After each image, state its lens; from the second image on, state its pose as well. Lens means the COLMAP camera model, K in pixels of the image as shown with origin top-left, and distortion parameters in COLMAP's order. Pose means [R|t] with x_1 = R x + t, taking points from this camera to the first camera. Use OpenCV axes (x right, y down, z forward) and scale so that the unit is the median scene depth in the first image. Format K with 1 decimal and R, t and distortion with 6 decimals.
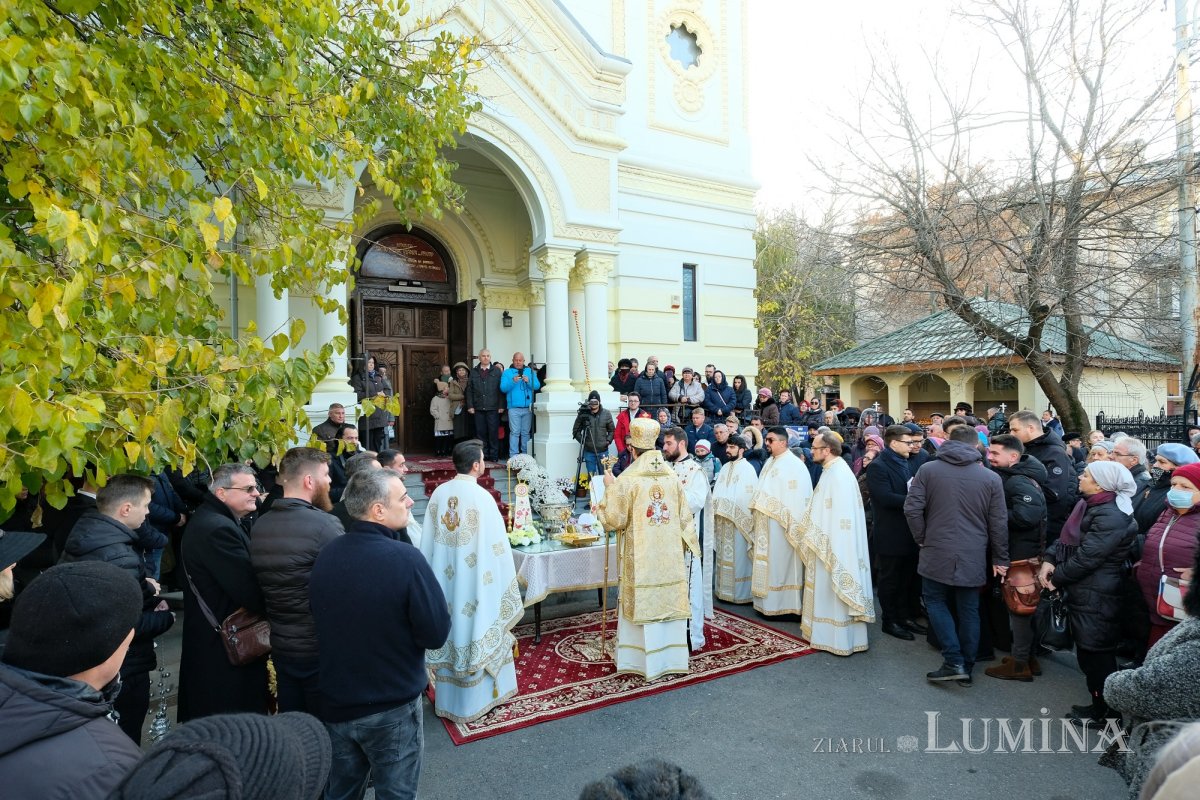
lens RADIAL K [[636.6, 0, 599.2], [0, 636.6, 383.4], [0, 0, 1]] dist [0.001978, 0.000244]
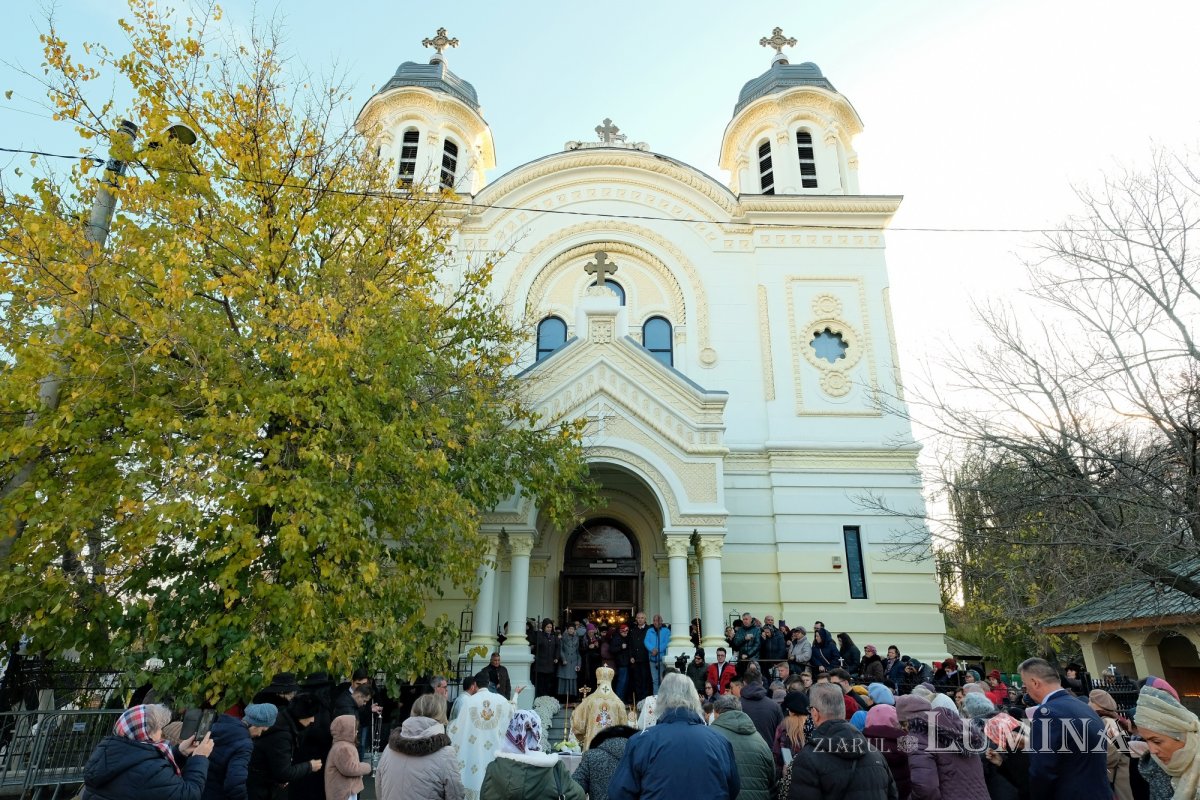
lens RADIAL K [[669.4, 0, 619.5], [0, 669.4, 397.5], [0, 0, 1]] dist [0.002877, 0.000319]
pose [[0.879566, -0.159067, -0.448398, 0.353419], [-0.005417, 0.939046, -0.343749, 0.004382], [0.475746, 0.304779, 0.825092, -0.220905]]
